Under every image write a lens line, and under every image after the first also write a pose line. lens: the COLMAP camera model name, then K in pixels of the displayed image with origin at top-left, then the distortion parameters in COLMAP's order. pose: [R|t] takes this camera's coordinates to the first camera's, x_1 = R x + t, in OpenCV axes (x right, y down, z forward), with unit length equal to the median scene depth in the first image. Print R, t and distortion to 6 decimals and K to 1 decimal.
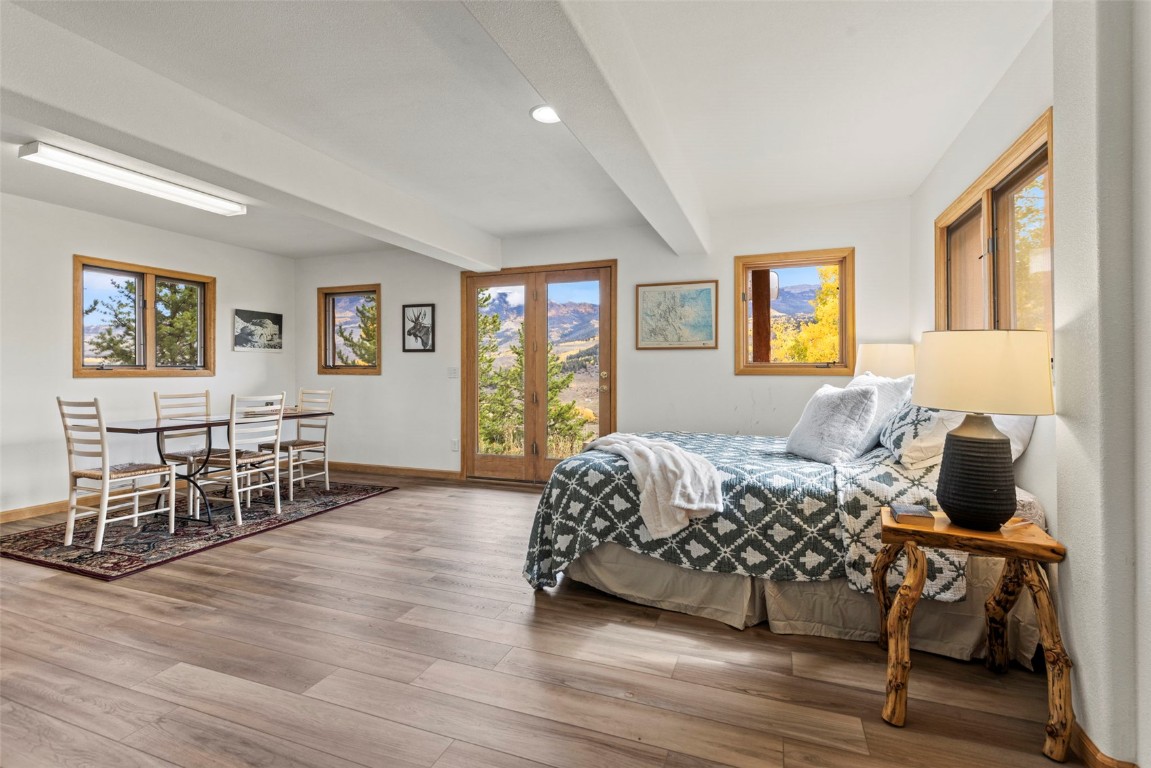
lens RADIAL K [[516.6, 0, 575.6], [0, 516.6, 367.8], [0, 0, 1]] dist [0.006992, -0.000407]
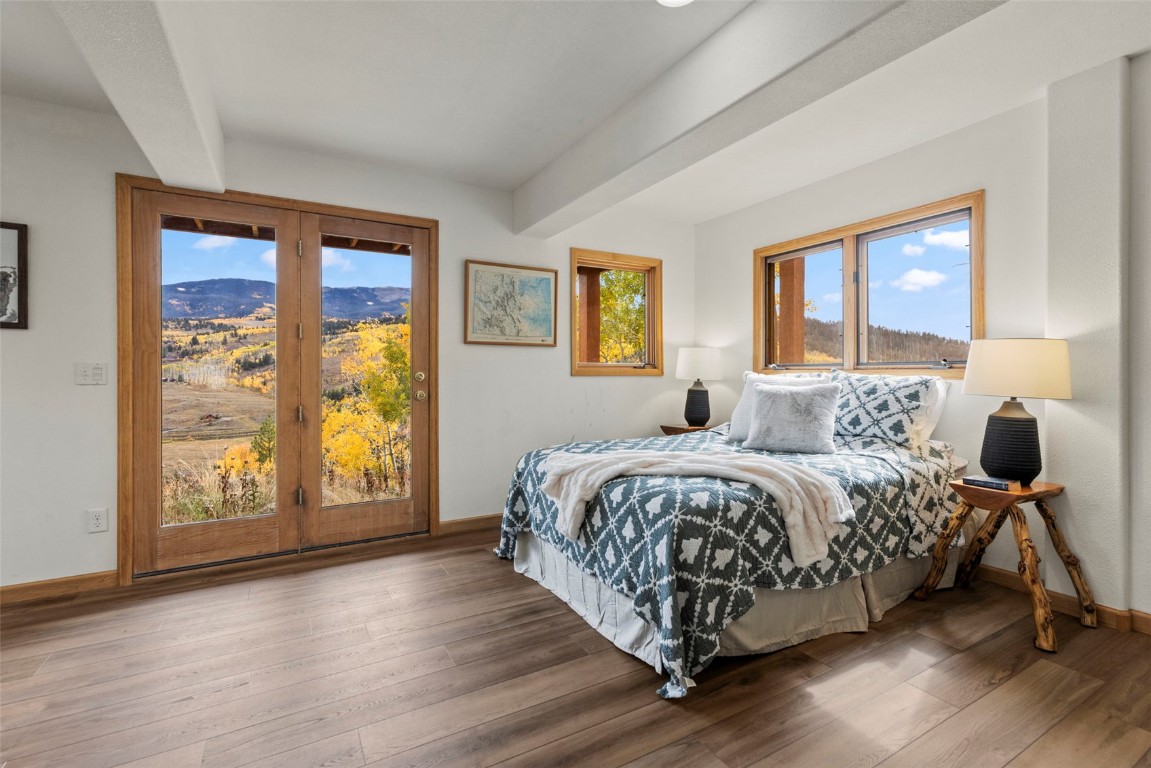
lens RADIAL K [[516.6, 0, 568.8], [0, 516.6, 375.4], [0, 0, 1]] dist [0.006992, -0.000407]
pose [[0.634966, -0.003667, 0.772531, -0.671781], [-0.003564, 0.999964, 0.007676, 0.010469], [-0.772532, -0.007627, 0.634930, 0.682281]]
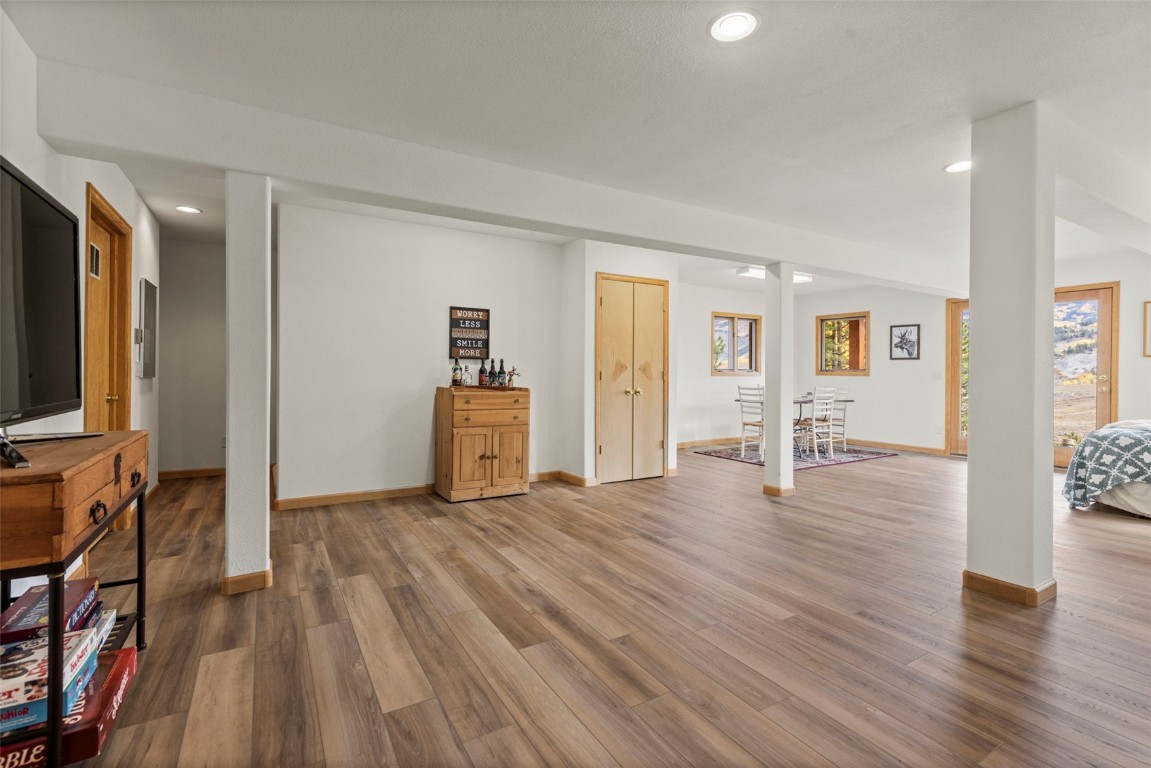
lens RADIAL K [[516.6, 0, 577.5], [0, 516.6, 373.2], [0, 0, 1]] dist [0.006992, -0.000407]
pose [[0.790757, 0.006832, -0.612092, -0.310794], [-0.001759, 0.999959, 0.008889, -0.011617], [0.612128, -0.005952, 0.790736, -1.284642]]
